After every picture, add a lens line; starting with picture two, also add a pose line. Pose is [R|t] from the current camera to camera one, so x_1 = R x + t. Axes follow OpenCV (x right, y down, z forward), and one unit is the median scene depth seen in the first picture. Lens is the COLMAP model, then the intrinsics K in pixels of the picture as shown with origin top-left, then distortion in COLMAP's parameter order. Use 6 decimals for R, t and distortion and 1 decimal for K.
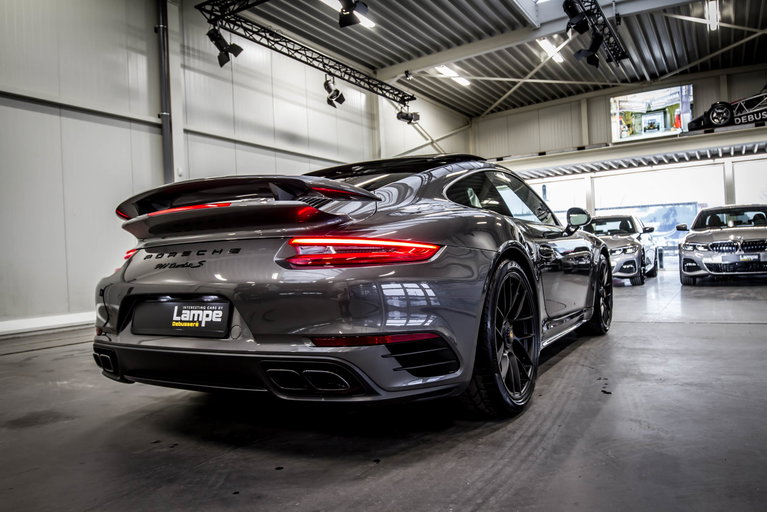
lens RADIAL K [[566.7, 0, 390.3], [0, 566.7, 260.9], [0, 0, 1]] dist [-0.034064, -0.003312]
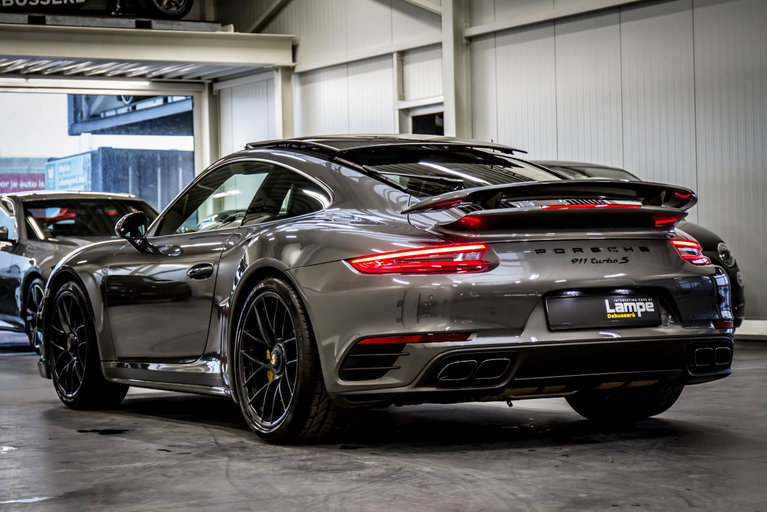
lens RADIAL K [[1958.7, 0, 383.9], [0, 1958.7, 256.1], [0, 0, 1]] dist [0.117578, 0.000000]
pose [[0.510823, 0.034601, 0.858990, -3.621028], [0.005607, 0.999034, -0.043576, 0.151276], [-0.859668, 0.027076, 0.510135, -0.495384]]
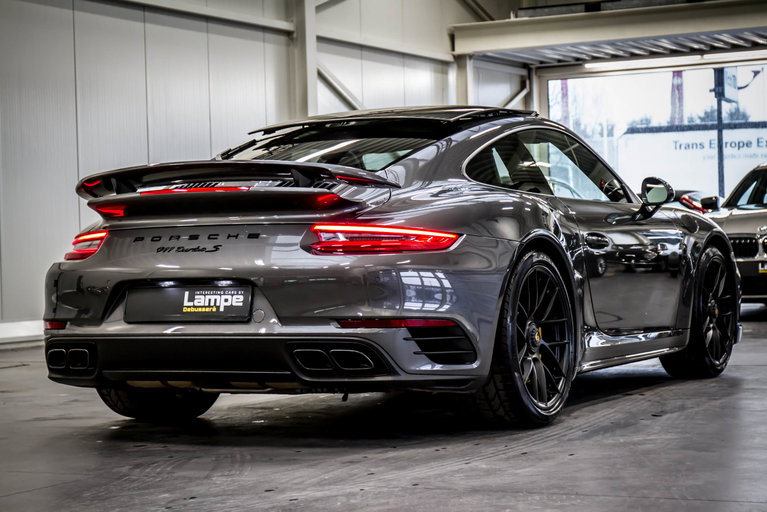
lens RADIAL K [[1899.2, 0, 381.6], [0, 1899.2, 253.7], [0, 0, 1]] dist [0.124731, 0.000000]
pose [[0.998054, 0.019565, 0.059199, -0.233018], [-0.019425, 0.999807, -0.002931, 0.017615], [-0.059245, 0.001775, 0.998242, -2.211949]]
